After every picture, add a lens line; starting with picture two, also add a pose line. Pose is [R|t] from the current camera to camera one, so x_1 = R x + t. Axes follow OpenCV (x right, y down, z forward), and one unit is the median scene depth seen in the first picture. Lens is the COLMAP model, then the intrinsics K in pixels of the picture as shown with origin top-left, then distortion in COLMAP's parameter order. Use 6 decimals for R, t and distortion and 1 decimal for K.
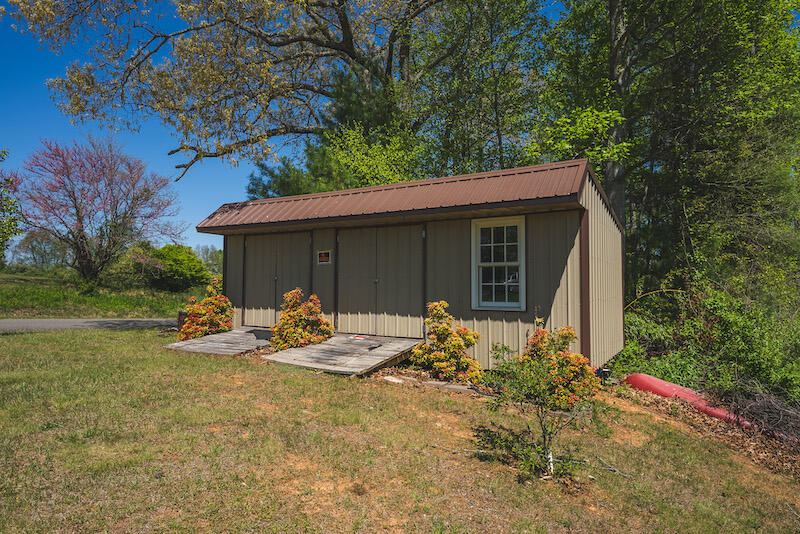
lens RADIAL K [[497.2, 0, 400.0], [0, 497.2, 267.0], [0, 0, 1]] dist [0.002849, 0.000232]
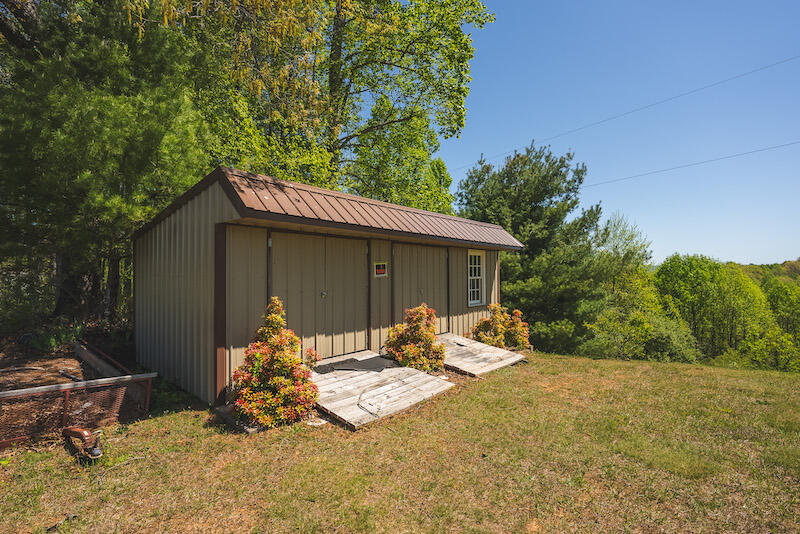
lens RADIAL K [[368.8, 0, 400.0], [0, 368.8, 267.0], [0, 0, 1]] dist [-0.045828, -0.000046]
pose [[0.169112, 0.023146, 0.985325, -1.012986], [-0.018317, 0.999625, -0.020338, -0.011855], [-0.985427, -0.014608, 0.169472, 0.996538]]
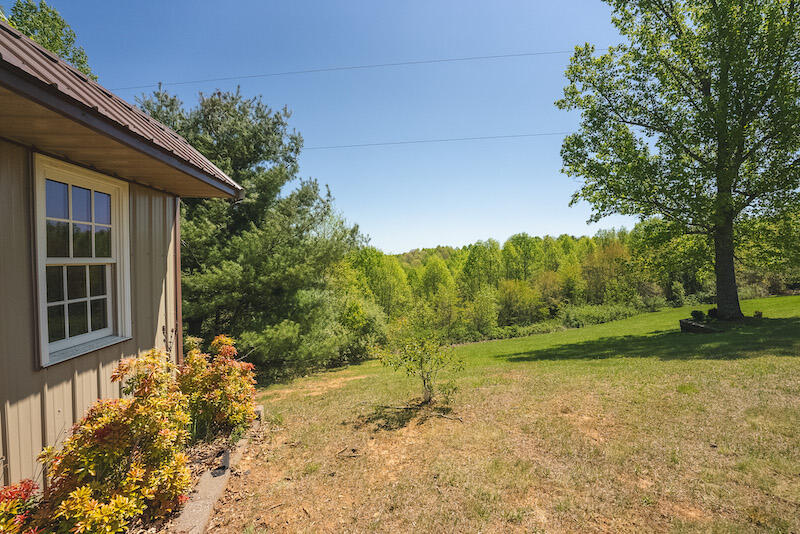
lens RADIAL K [[325.7, 0, 400.0], [0, 325.7, 267.0], [0, 0, 1]] dist [-0.029420, 0.004244]
pose [[-0.618572, -0.009227, 0.785674, -0.245714], [-0.008764, 0.999950, 0.004843, -0.004393], [-0.785680, -0.003890, -0.618621, 0.906633]]
